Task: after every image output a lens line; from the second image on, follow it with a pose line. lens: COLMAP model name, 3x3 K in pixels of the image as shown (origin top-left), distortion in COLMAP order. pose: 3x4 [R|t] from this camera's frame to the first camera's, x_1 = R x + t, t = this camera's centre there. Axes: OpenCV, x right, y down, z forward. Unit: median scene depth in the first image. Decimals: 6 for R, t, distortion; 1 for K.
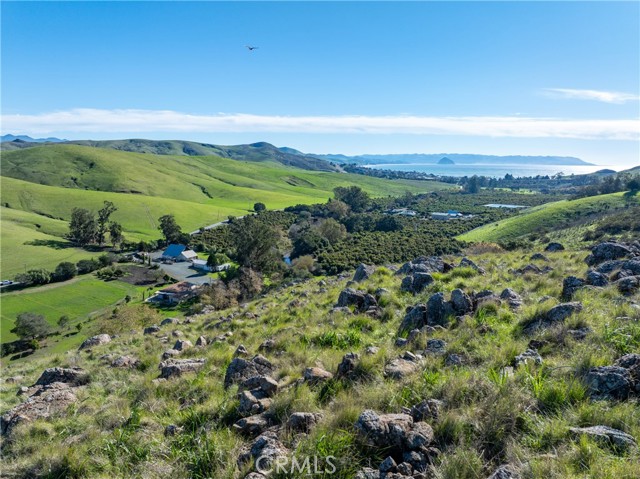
lens RADIAL K [[449.5, 0, 322.7], [0, 449.5, 236.0], [0, 0, 1]] dist [-0.038555, 0.000324]
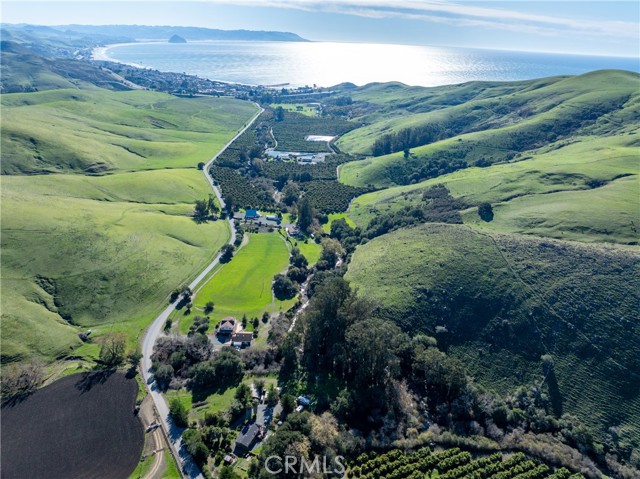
lens RADIAL K [[449.5, 0, 322.7], [0, 449.5, 236.0], [0, 0, 1]] dist [-0.038555, 0.000324]
pose [[0.837220, -0.202501, 0.507992, -0.615621], [0.061313, 0.957816, 0.280764, -0.235006], [-0.543418, -0.203915, 0.814319, -0.508399]]
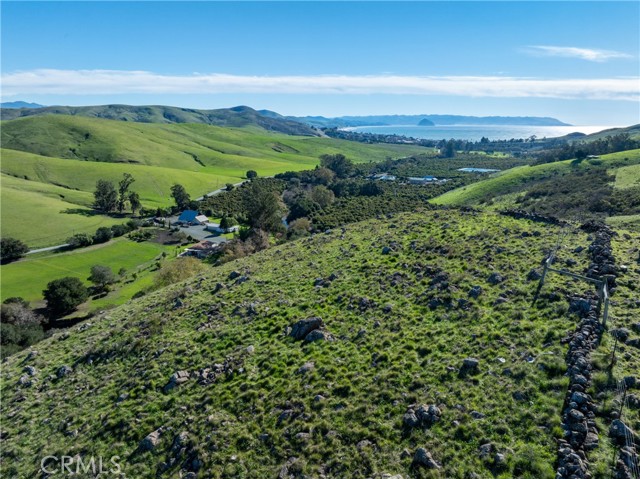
lens RADIAL K [[449.5, 0, 322.7], [0, 449.5, 236.0], [0, 0, 1]] dist [-0.038555, 0.000324]
pose [[0.998968, -0.018019, 0.041682, -0.017634], [0.014557, 0.996532, 0.081923, -0.002751], [-0.043014, -0.081231, 0.995767, -0.094361]]
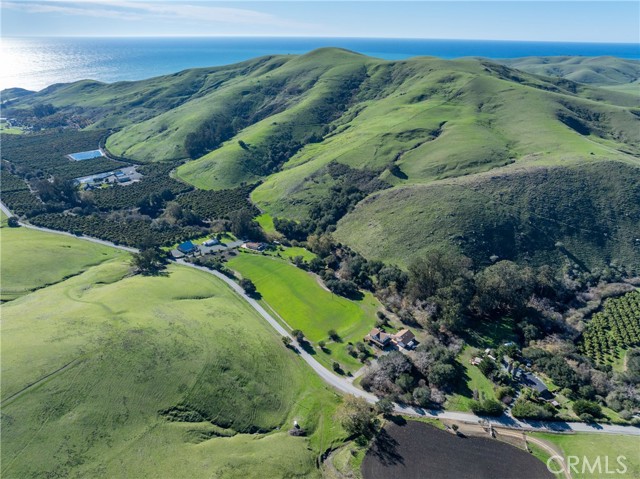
lens RADIAL K [[449.5, 0, 322.7], [0, 449.5, 236.0], [0, 0, 1]] dist [-0.038555, 0.000324]
pose [[0.183004, -0.414971, 0.891240, -0.965291], [0.156740, 0.907269, 0.390249, -0.328317], [-0.970537, 0.068276, 0.231076, 0.028425]]
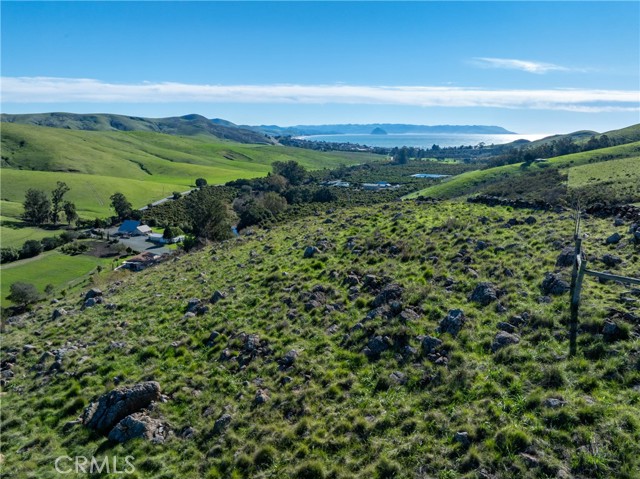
lens RADIAL K [[449.5, 0, 322.7], [0, 449.5, 236.0], [0, 0, 1]] dist [-0.038555, 0.000324]
pose [[0.989676, -0.040125, 0.137588, -0.010009], [0.031416, 0.997397, 0.064896, 0.000674], [-0.139834, -0.059904, 0.988361, -0.071720]]
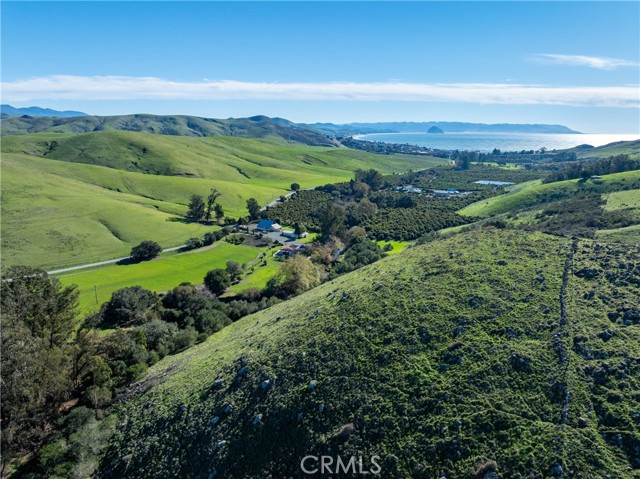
lens RADIAL K [[449.5, 0, 322.7], [0, 449.5, 236.0], [0, 0, 1]] dist [-0.038555, 0.000324]
pose [[0.999627, -0.009035, 0.025754, -0.098587], [0.007242, 0.997597, 0.068897, -0.014183], [-0.026315, -0.068685, 0.997291, -0.235126]]
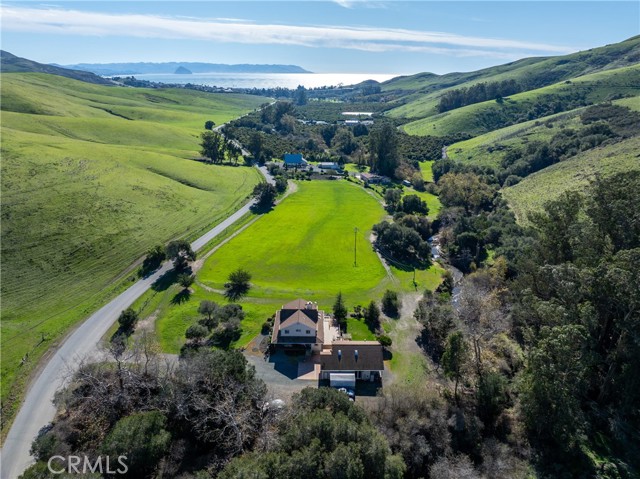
lens RADIAL K [[449.5, 0, 322.7], [0, 449.5, 236.0], [0, 0, 1]] dist [-0.038555, 0.000324]
pose [[0.839682, -0.187145, 0.509814, -0.515199], [0.086766, 0.972920, 0.214238, -0.010928], [-0.536102, -0.135657, 0.833182, -0.088661]]
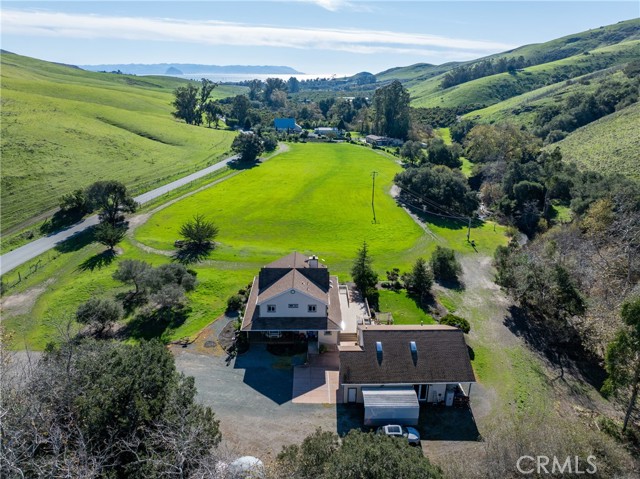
lens RADIAL K [[449.5, 0, 322.7], [0, 449.5, 236.0], [0, 0, 1]] dist [-0.038555, 0.000324]
pose [[0.830097, -0.191517, 0.523699, -0.470688], [0.090411, 0.972968, 0.212507, 0.040791], [-0.550241, -0.129053, 0.824973, 0.001132]]
